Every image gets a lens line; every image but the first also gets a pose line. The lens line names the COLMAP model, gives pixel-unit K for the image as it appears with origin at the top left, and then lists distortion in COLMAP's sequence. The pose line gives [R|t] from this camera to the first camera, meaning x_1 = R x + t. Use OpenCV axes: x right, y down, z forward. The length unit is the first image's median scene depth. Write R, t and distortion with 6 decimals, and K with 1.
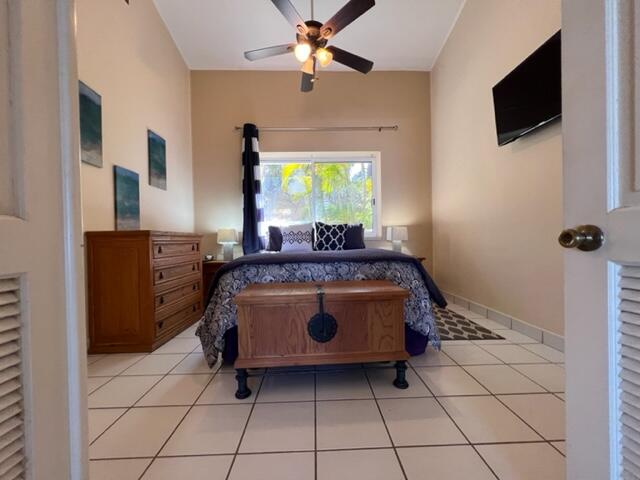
lens RADIAL K [[257.1, 0, 320.0], [0, 257.1, 240.0], [0, 0, 1]] dist [-0.002172, 0.000308]
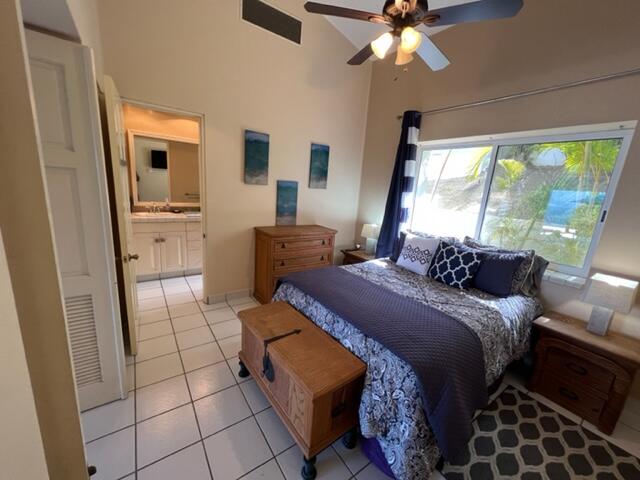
lens RADIAL K [[257.1, 0, 320.0], [0, 257.1, 240.0], [0, 0, 1]] dist [-0.002172, 0.000308]
pose [[0.554850, 0.231657, -0.799047, 0.472793], [-0.081462, 0.970963, 0.224932, -0.254324], [0.827953, -0.059711, 0.557610, 0.297789]]
